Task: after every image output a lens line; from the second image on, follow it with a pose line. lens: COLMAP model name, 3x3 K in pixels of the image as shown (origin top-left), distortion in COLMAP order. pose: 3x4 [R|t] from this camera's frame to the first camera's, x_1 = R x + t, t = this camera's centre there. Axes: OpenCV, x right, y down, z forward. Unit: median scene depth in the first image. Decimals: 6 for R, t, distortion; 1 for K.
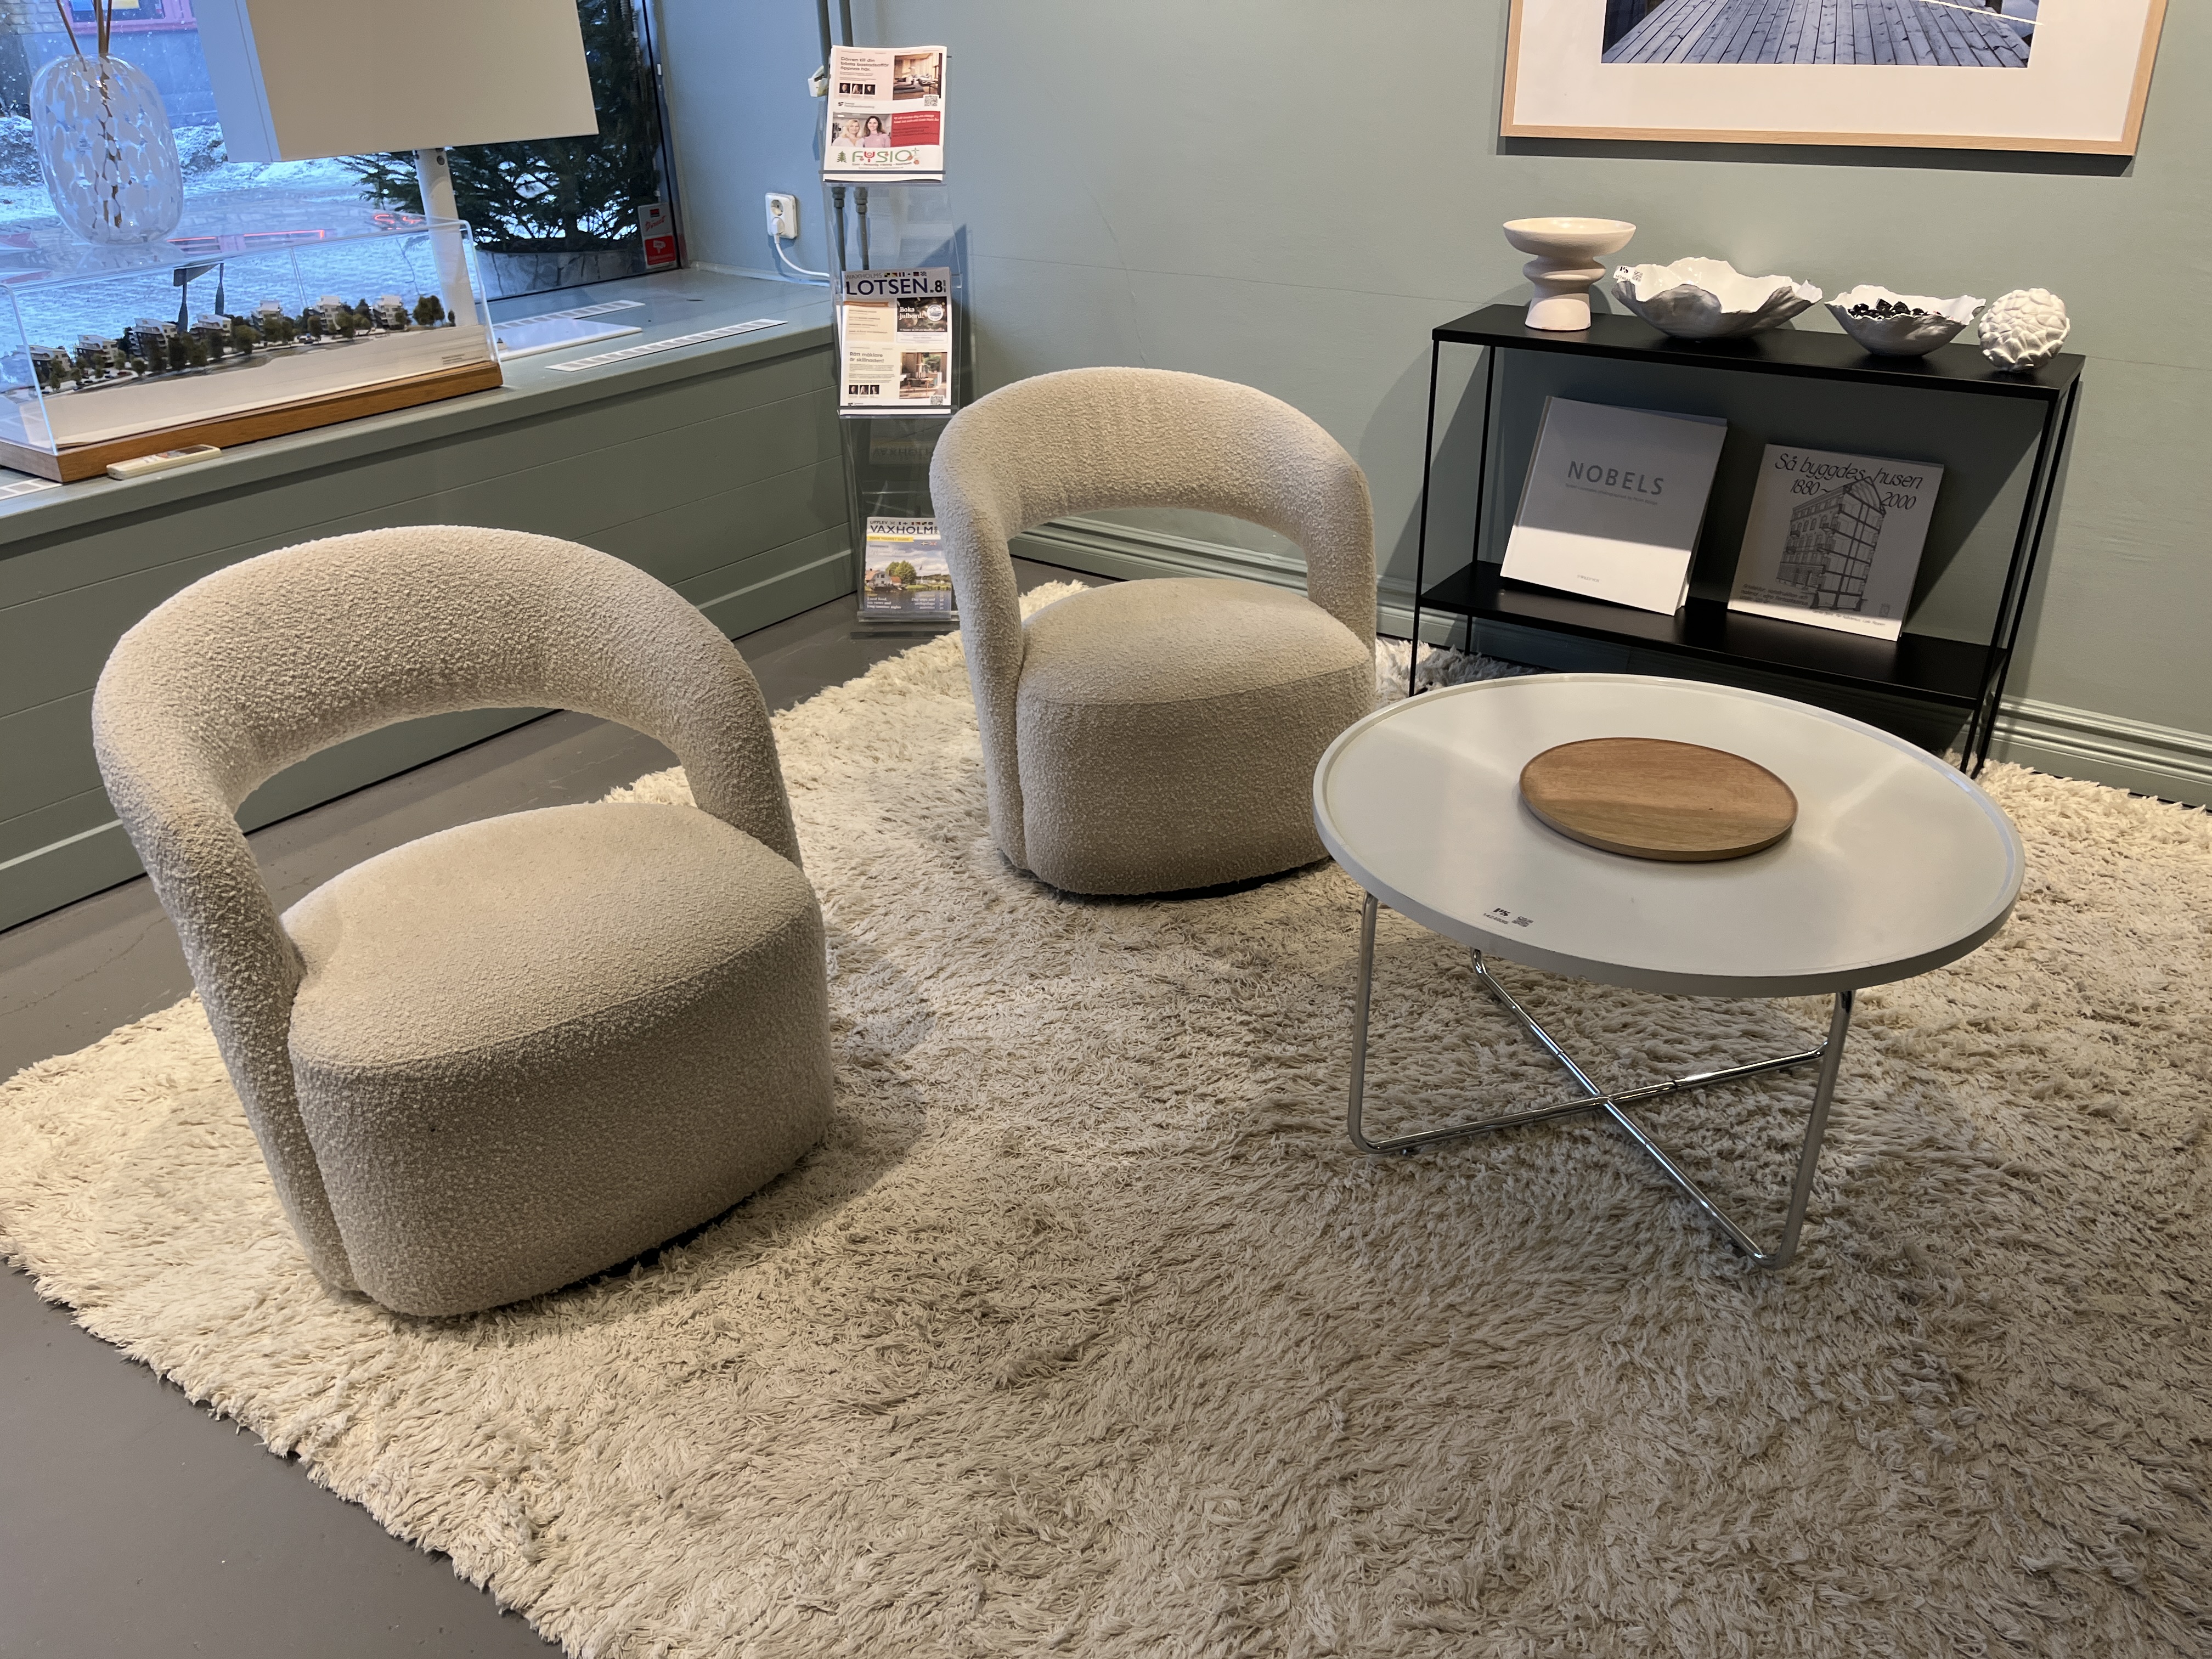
lens RADIAL K [[1671.7, 0, 1128.4], [0, 1671.7, 833.0], [0, 0, 1]] dist [0.066771, -0.097677]
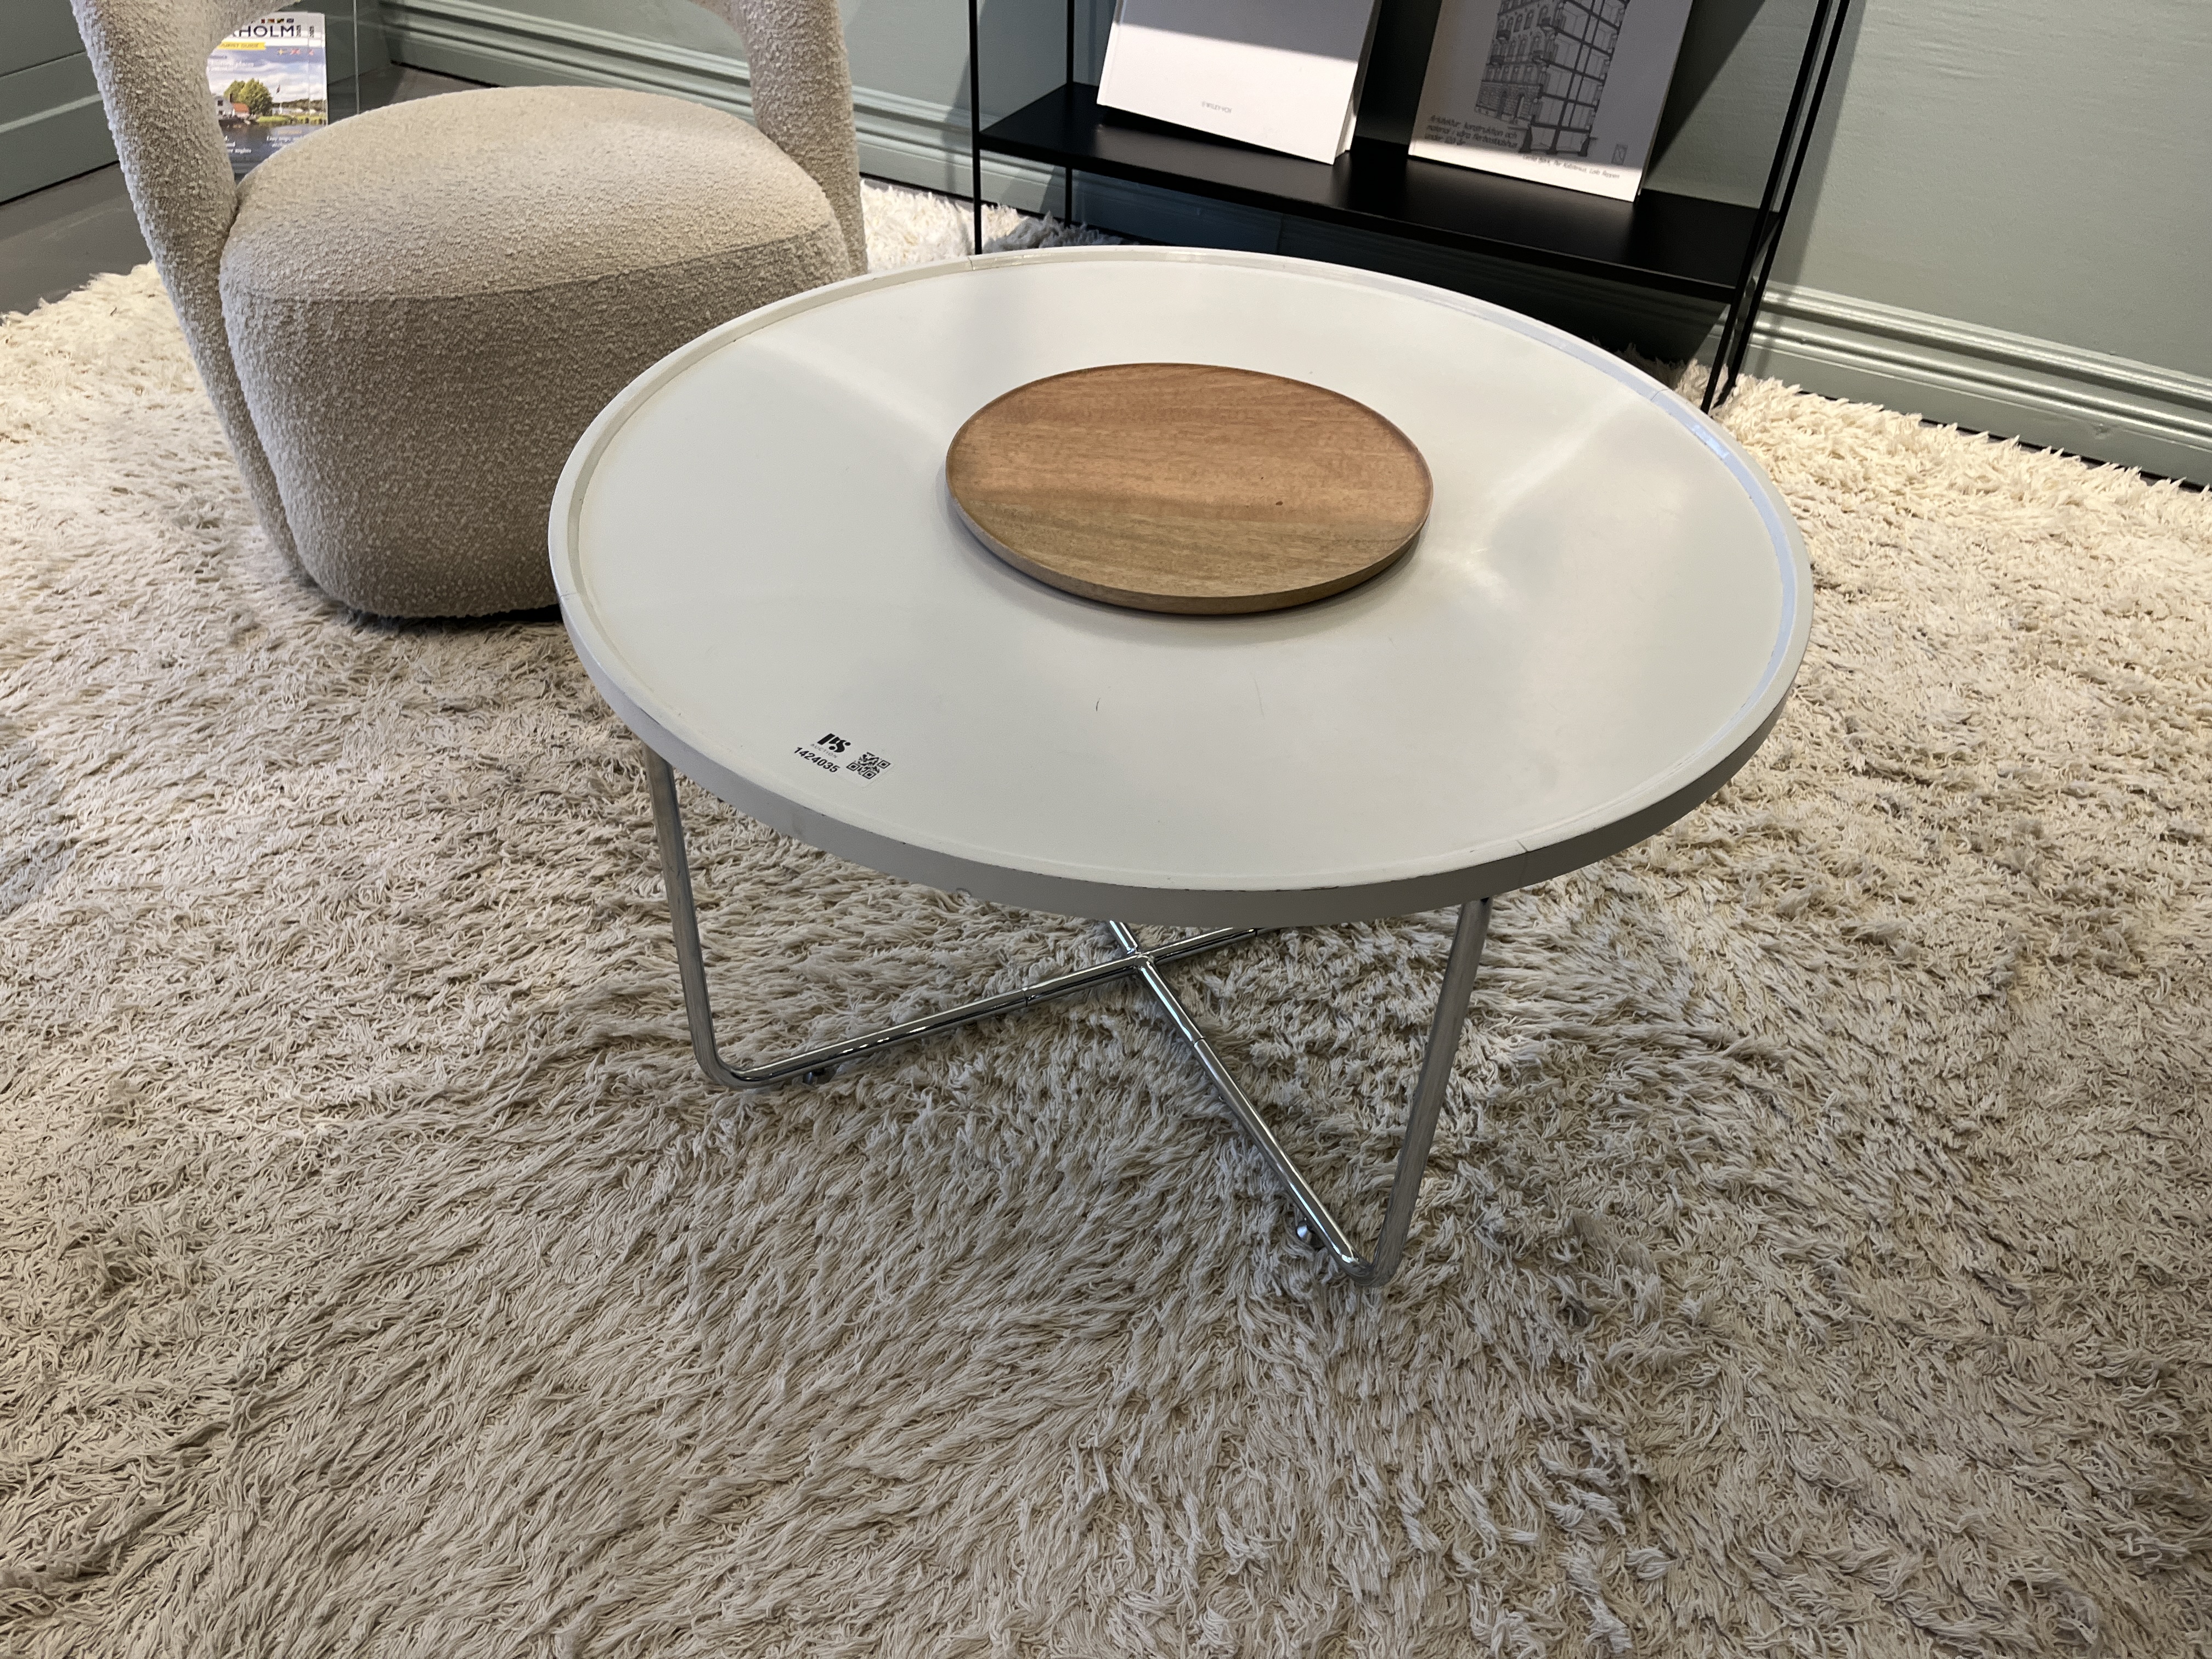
lens RADIAL K [[1671.7, 0, 1110.5], [0, 1671.7, 845.8], [0, 0, 1]] dist [0.066771, -0.097677]
pose [[0.990815, -0.046481, 0.126985, 0.158114], [0.015309, 0.971588, 0.236184, -0.025838], [-0.134356, -0.232071, 0.963375, 0.332702]]
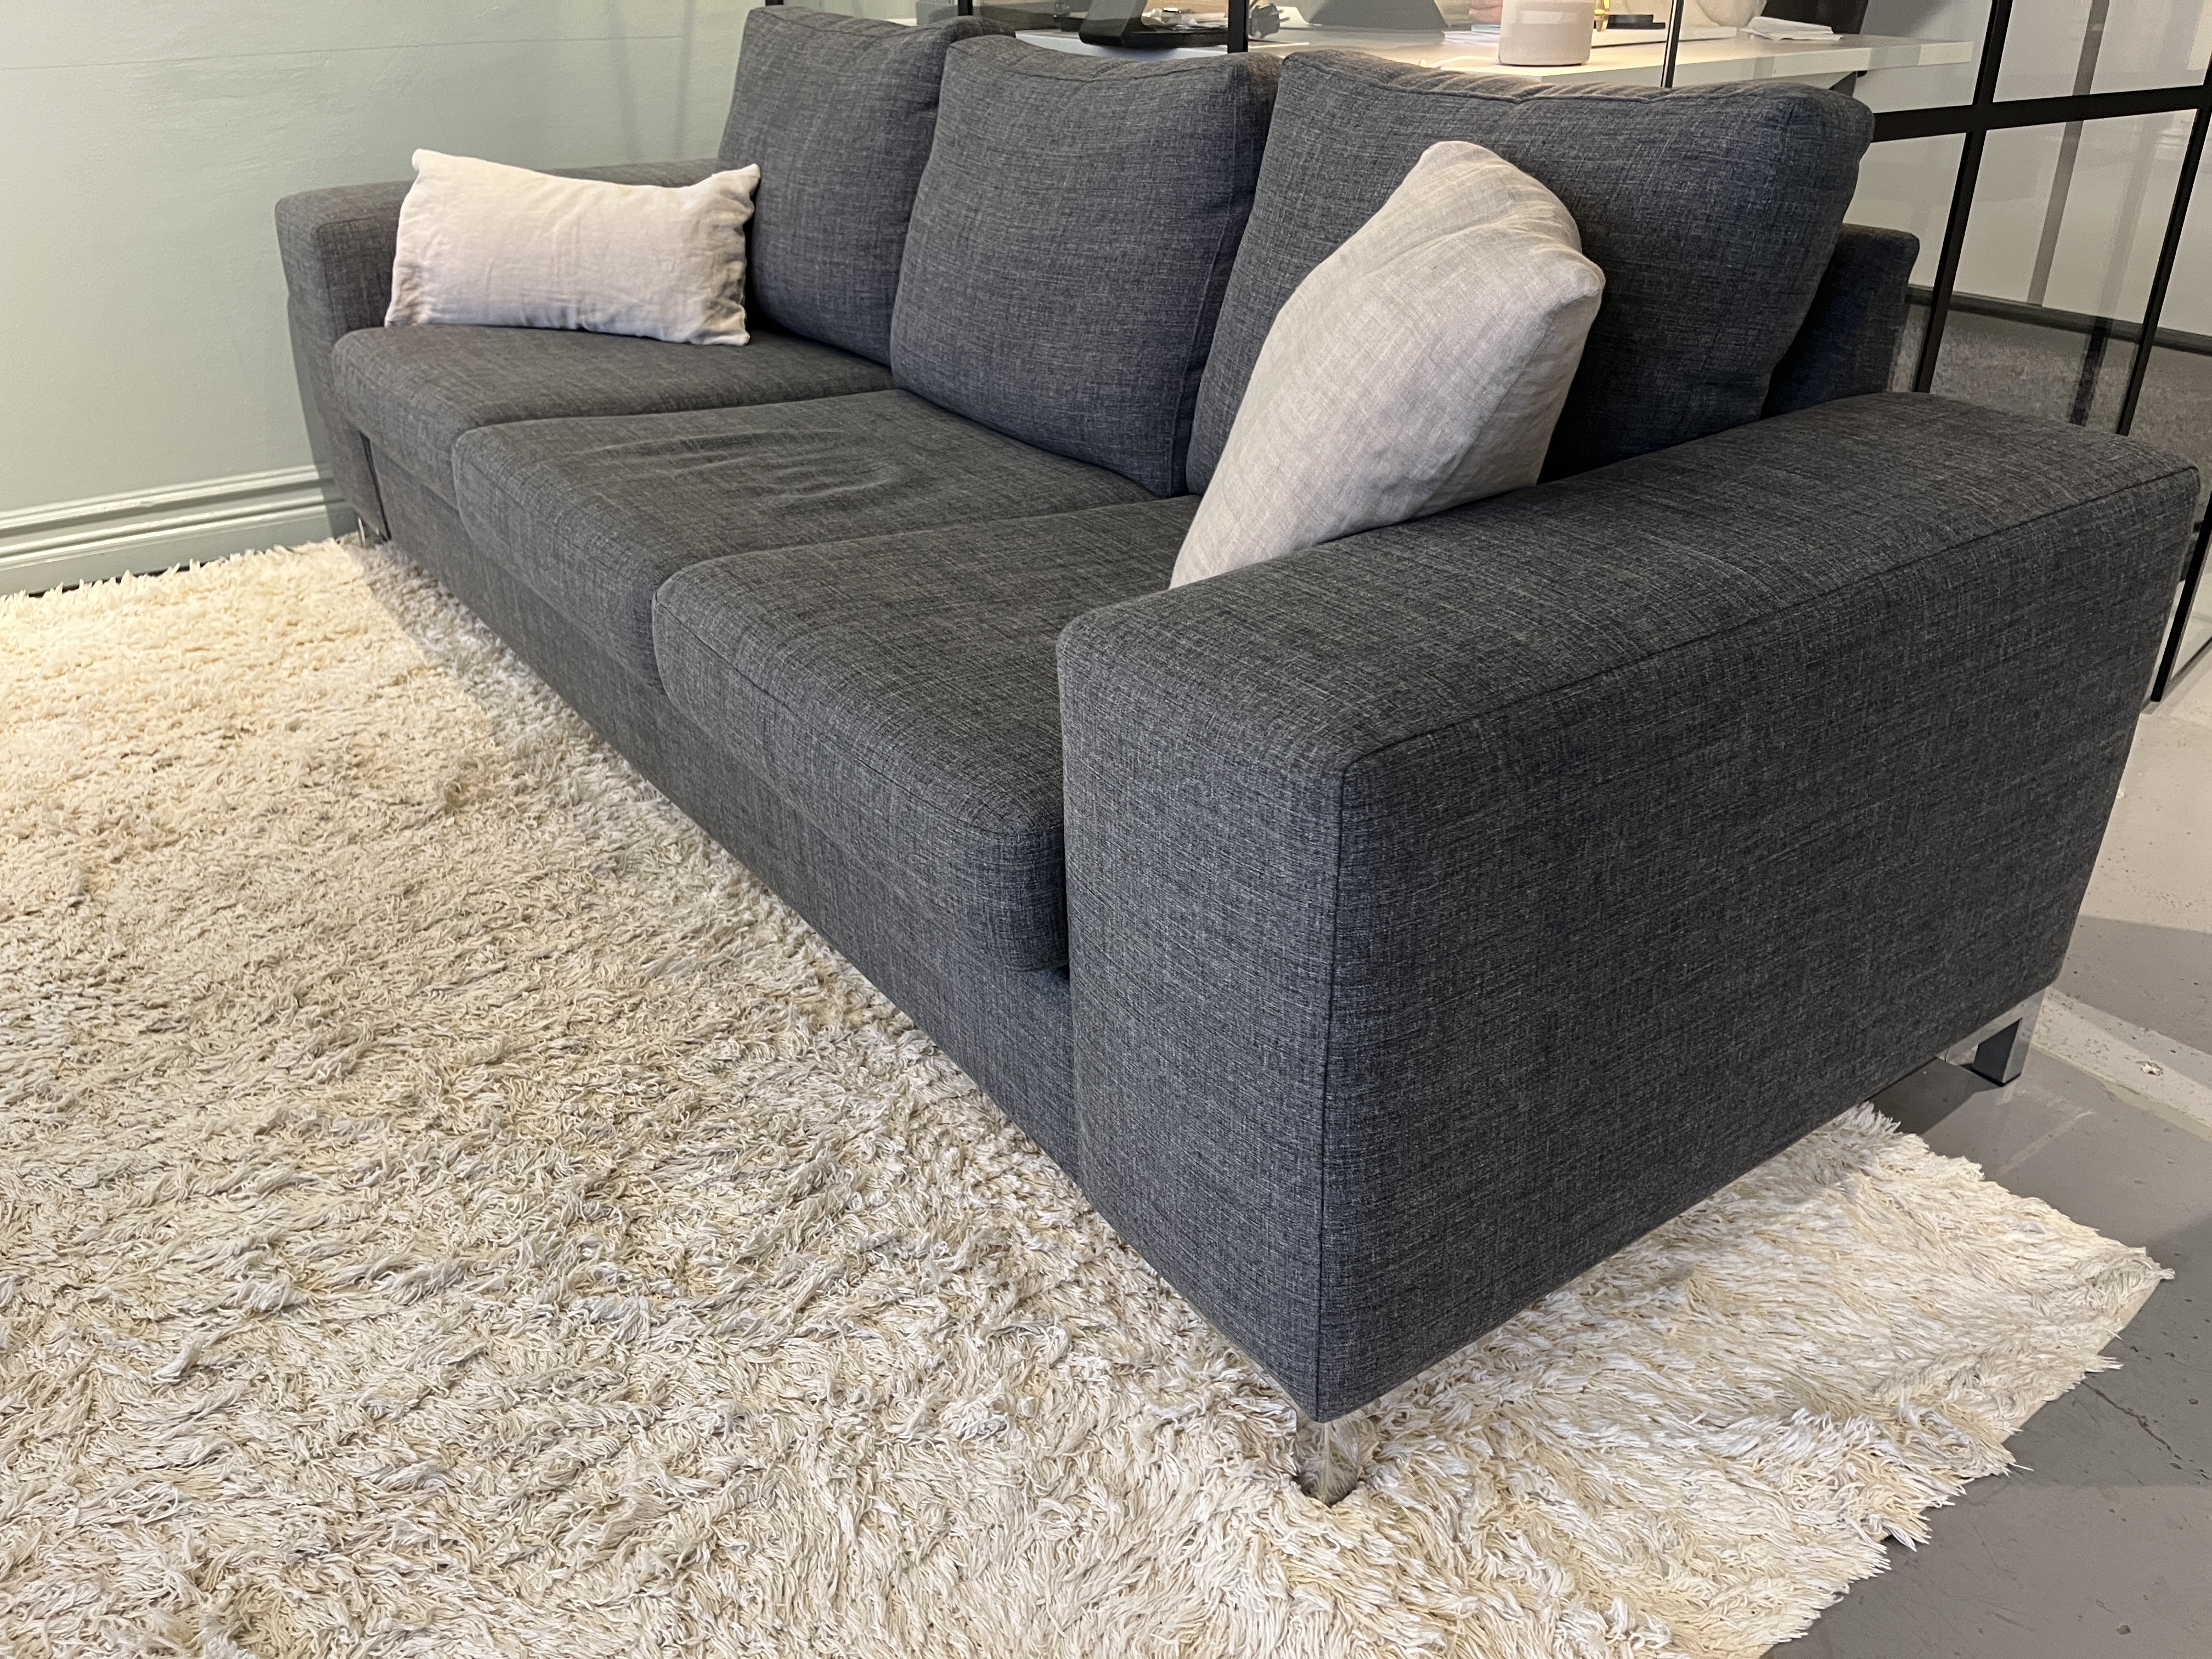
lens RADIAL K [[1671.7, 0, 1123.8], [0, 1671.7, 843.6], [0, 0, 1]] dist [0.066771, -0.097677]
pose [[0.330515, -0.438133, 0.835942, 0.084994], [0.426378, 0.859497, 0.281897, 0.115975], [-0.841998, 0.263257, 0.470887, 0.128113]]
